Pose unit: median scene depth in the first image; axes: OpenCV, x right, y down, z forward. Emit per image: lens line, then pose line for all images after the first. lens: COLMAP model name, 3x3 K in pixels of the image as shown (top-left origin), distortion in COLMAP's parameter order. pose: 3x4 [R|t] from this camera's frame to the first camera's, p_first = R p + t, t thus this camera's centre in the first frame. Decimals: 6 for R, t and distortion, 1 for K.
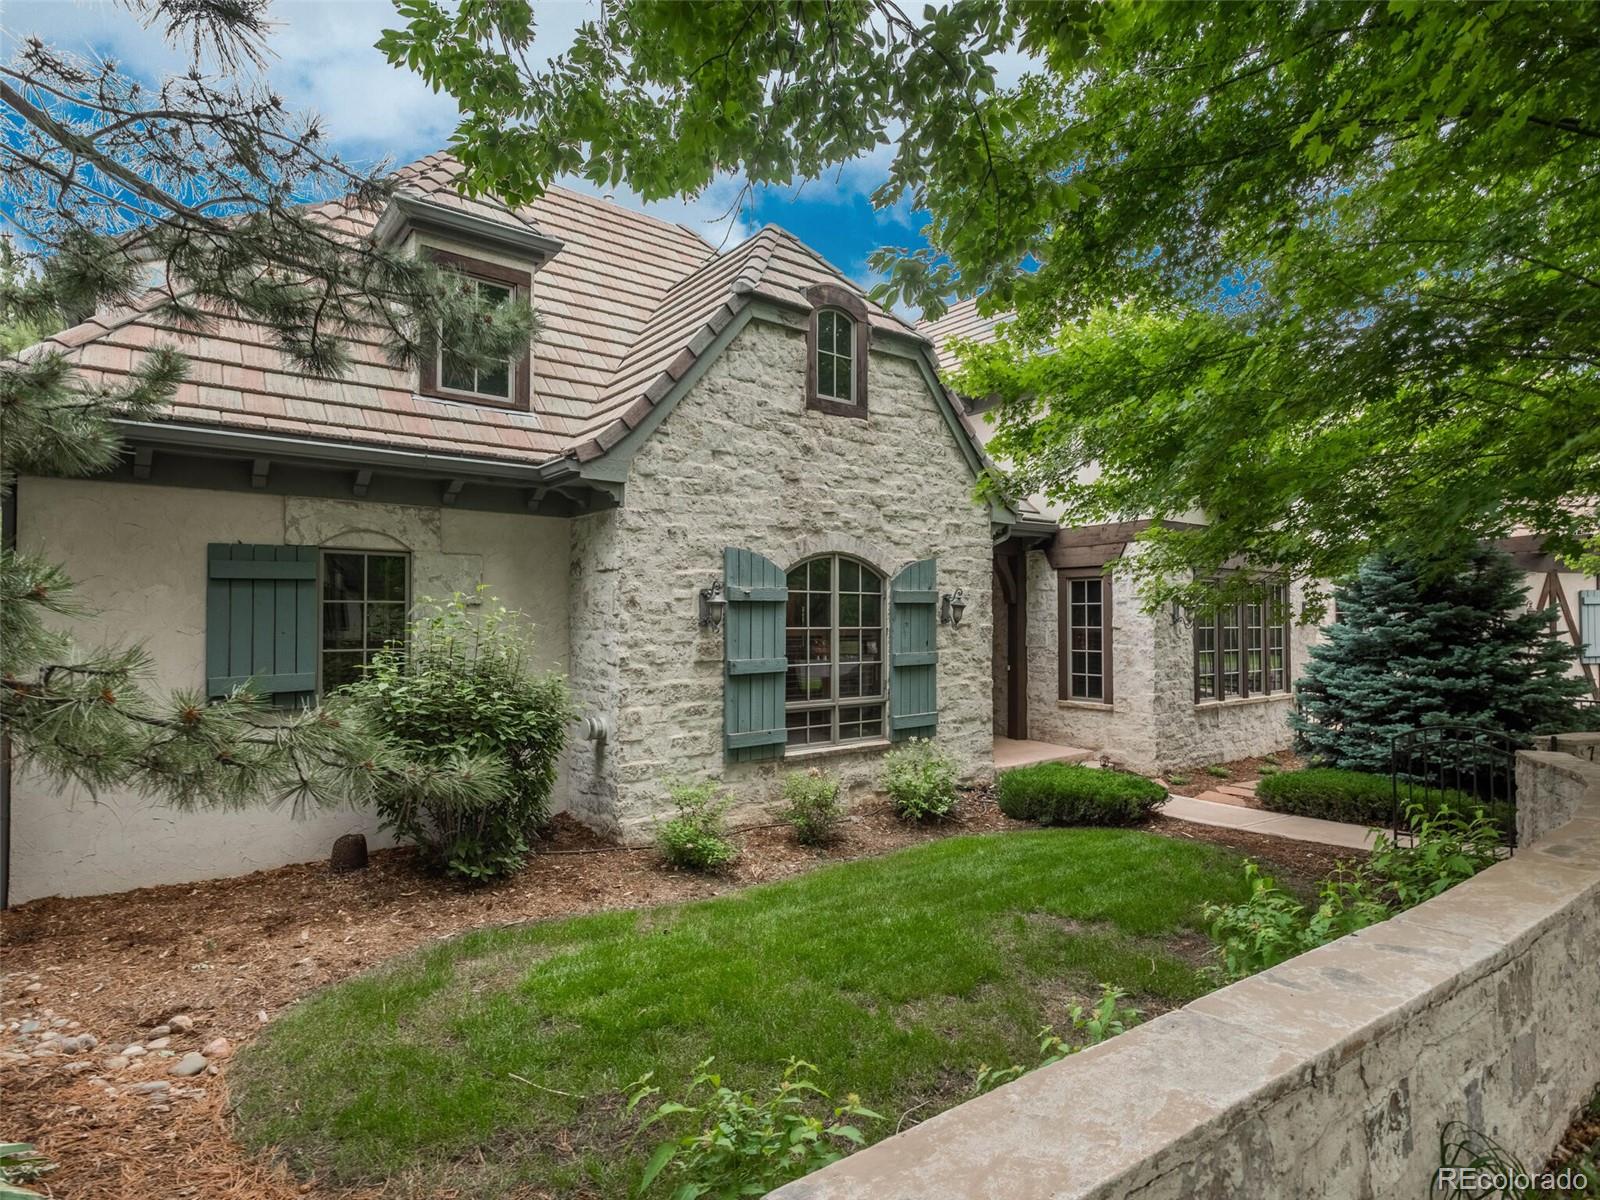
lens RADIAL K [[866.0, 0, 798.8], [0, 866.0, 603.8], [0, 0, 1]] dist [0.006449, 0.000956]
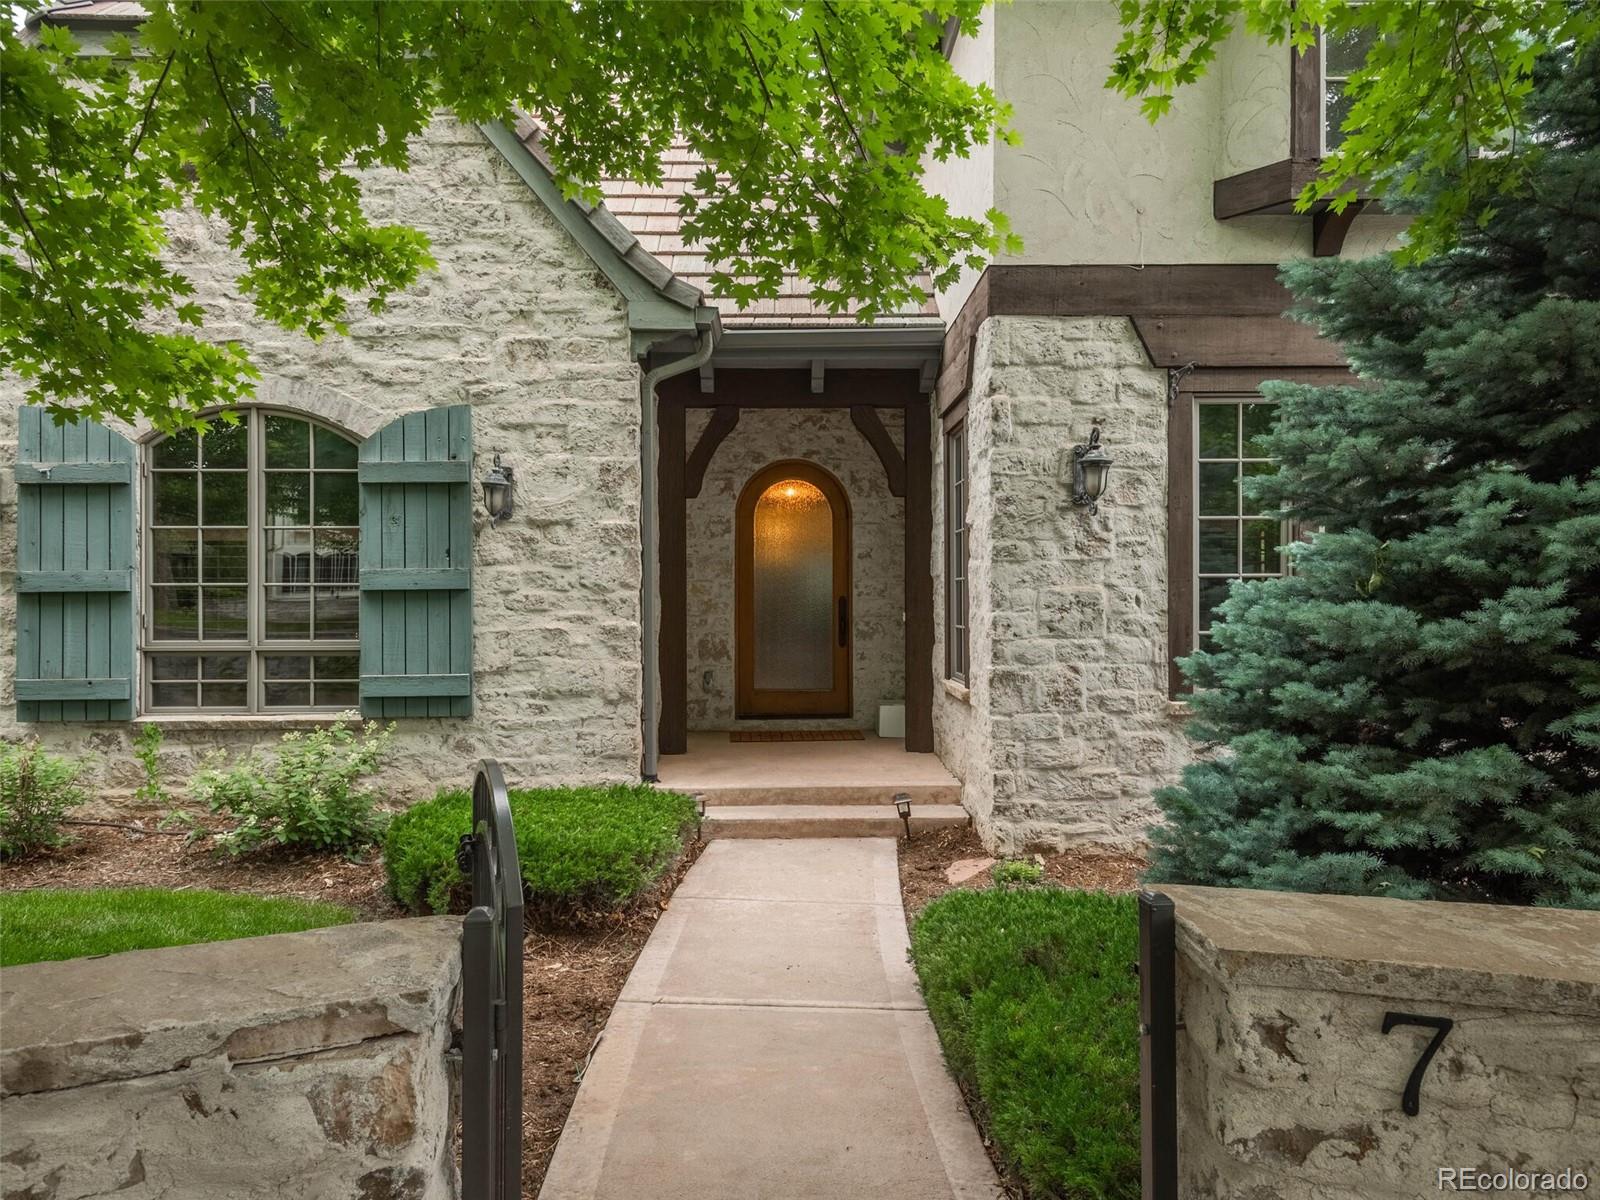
lens RADIAL K [[908.8, 0, 800.2], [0, 908.8, 601.5], [0, 0, 1]] dist [0.000519, -0.000531]
pose [[0.799296, -0.003804, -0.600925, 0.711324], [0.013936, 0.999828, 0.012208, 0.075265], [0.600776, -0.018133, 0.799212, 0.674509]]
